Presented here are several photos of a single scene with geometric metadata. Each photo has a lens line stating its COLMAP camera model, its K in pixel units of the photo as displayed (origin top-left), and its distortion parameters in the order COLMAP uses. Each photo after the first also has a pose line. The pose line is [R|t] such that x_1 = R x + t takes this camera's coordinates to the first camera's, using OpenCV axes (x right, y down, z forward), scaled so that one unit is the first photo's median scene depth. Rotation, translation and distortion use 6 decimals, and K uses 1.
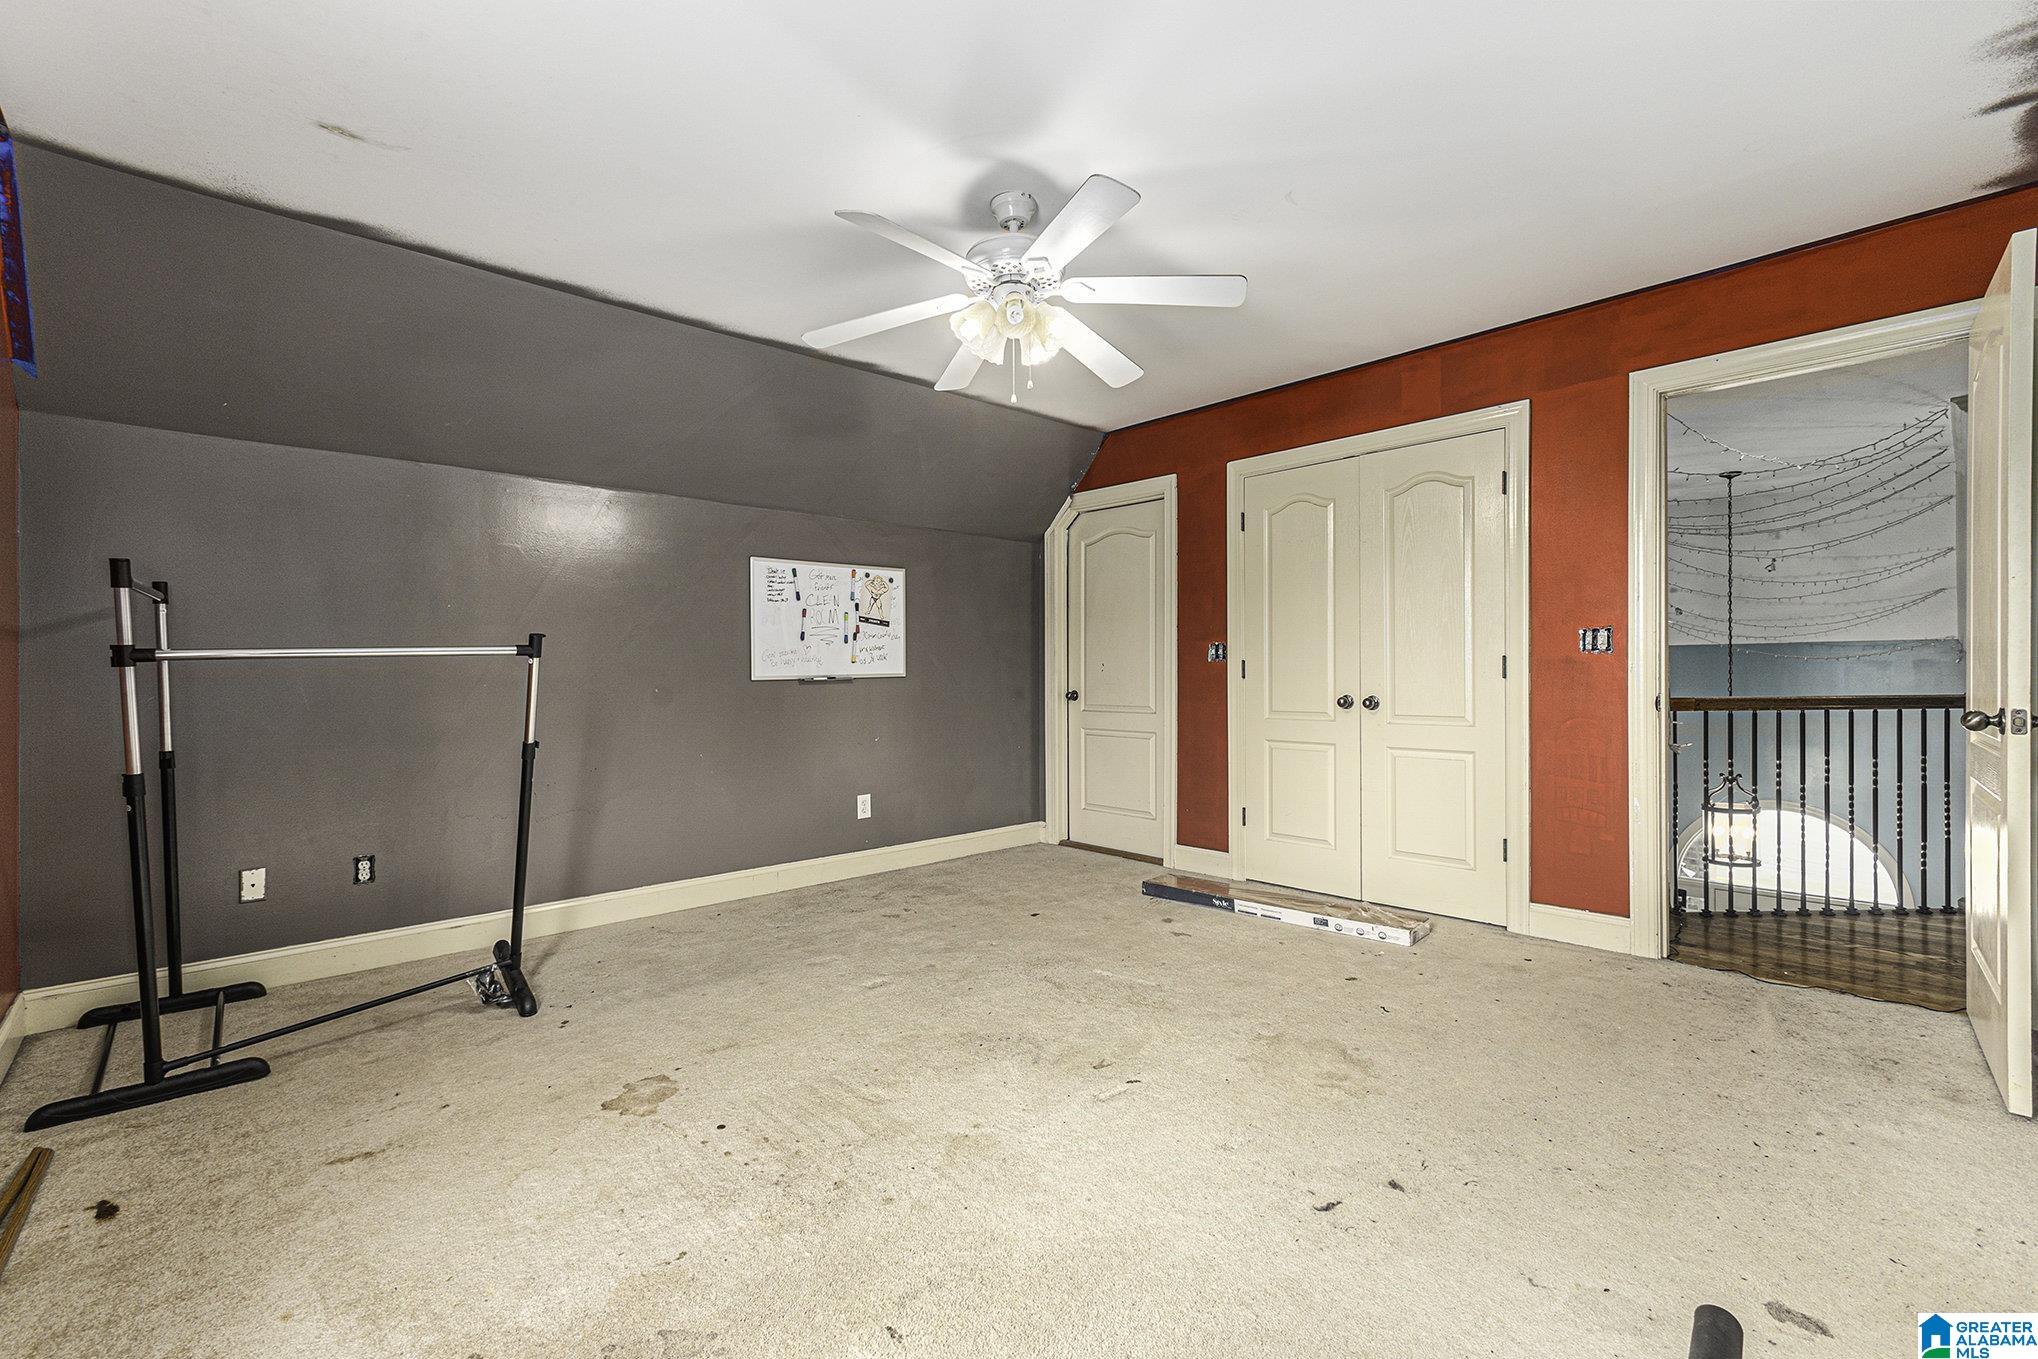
lens RADIAL K [[894.0, 0, 1019.0], [0, 894.0, 679.5], [0, 0, 1]] dist [-0.034550, 0.000093]
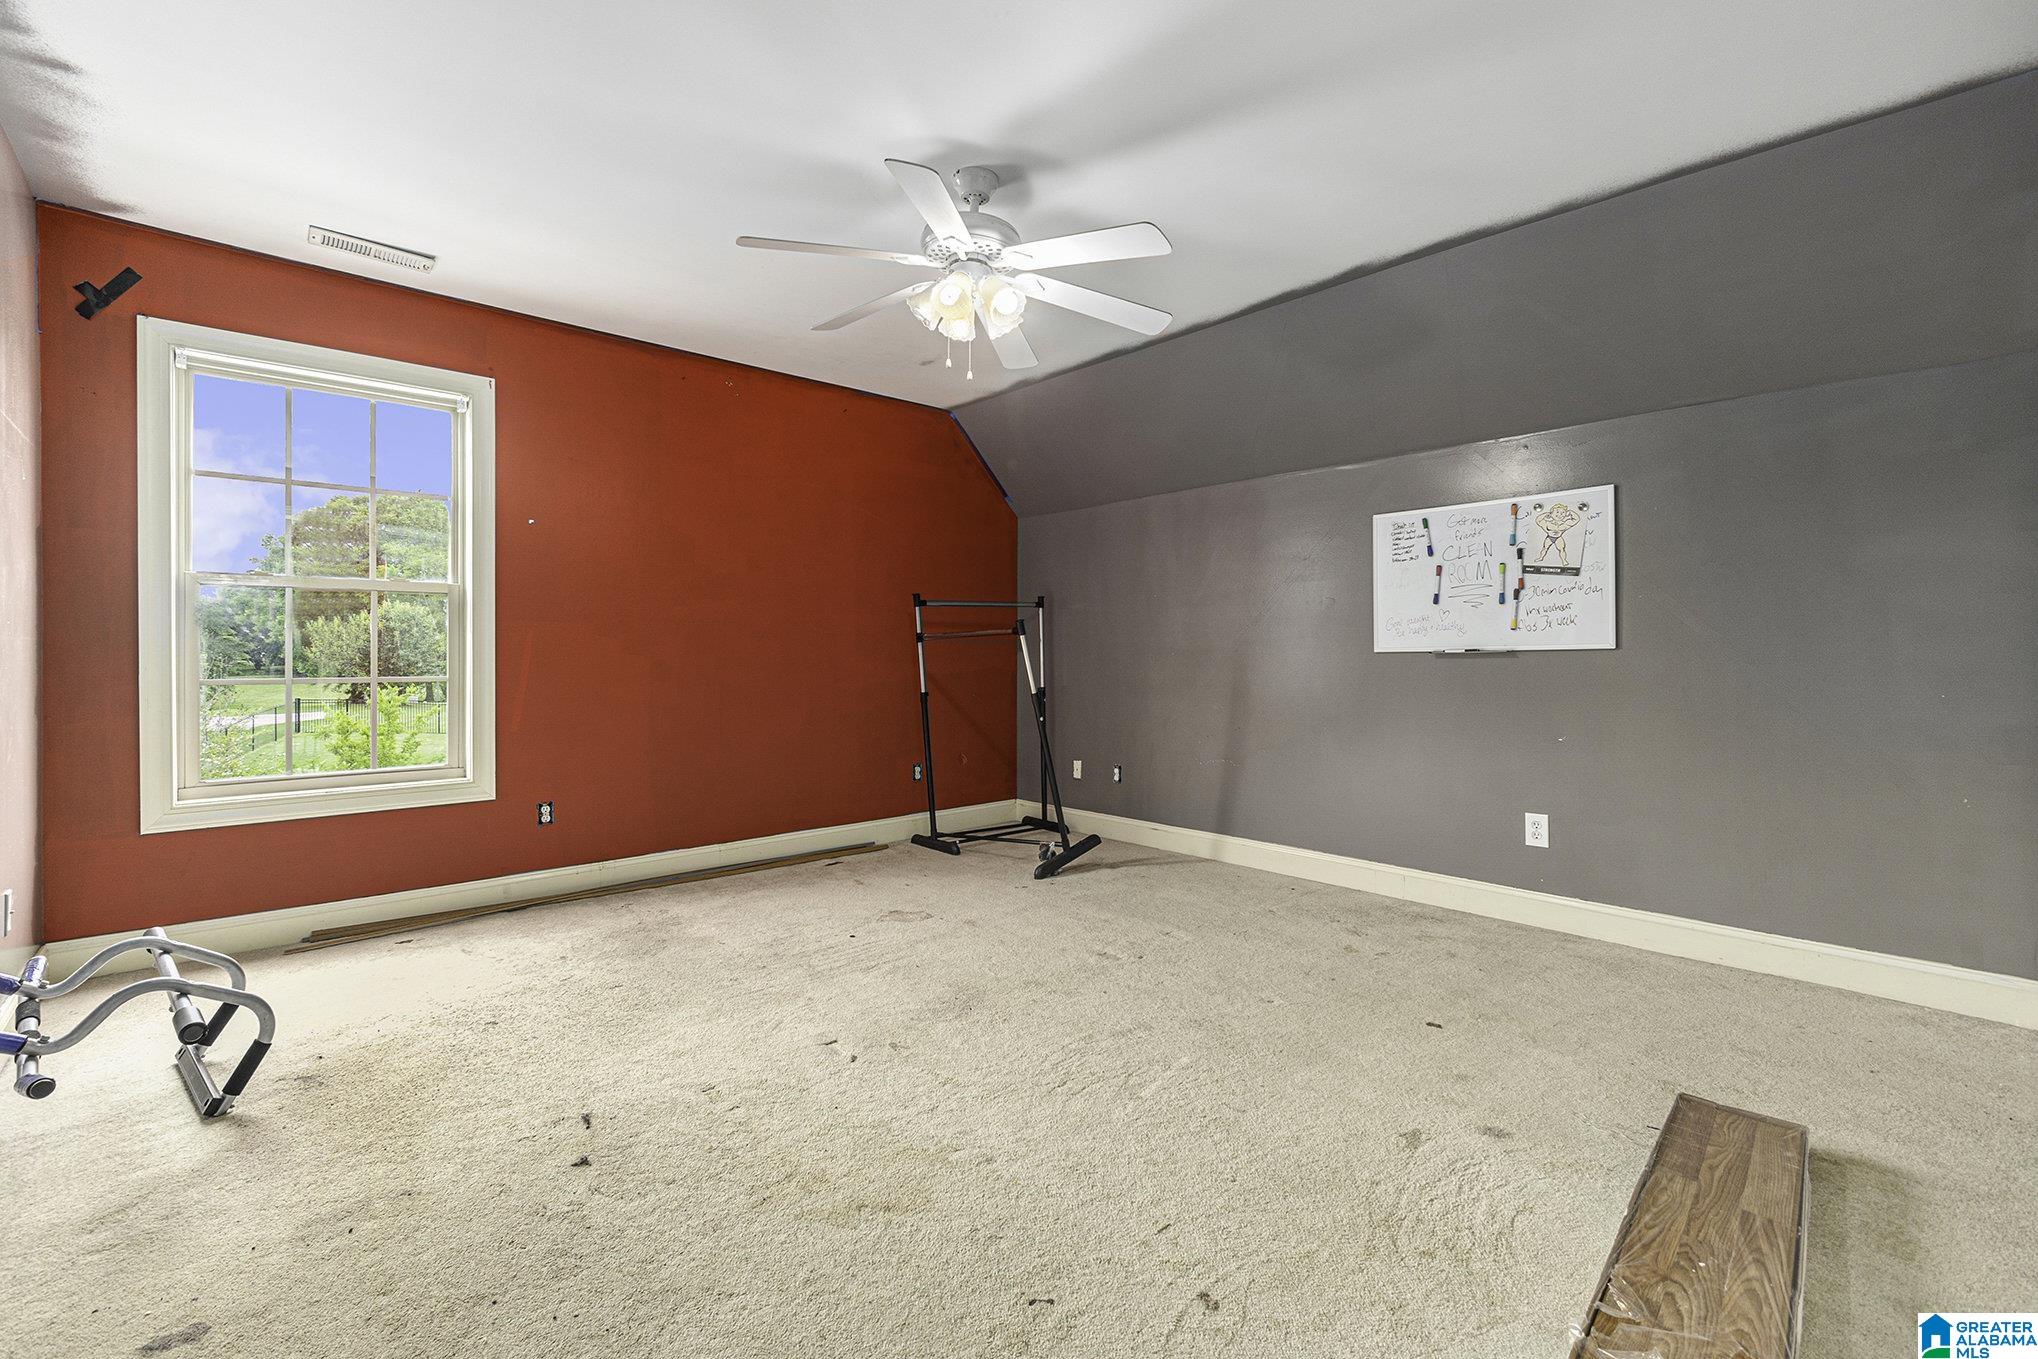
lens RADIAL K [[880.0, 0, 1020.7], [0, 880.0, 669.9], [0, 0, 1]] dist [-0.002108, 0.000149]
pose [[-0.033515, 0.024432, -0.999140, 0.560803], [-0.008342, 0.999659, 0.024725, -0.000656], [0.999403, 0.009164, -0.033300, 0.629648]]
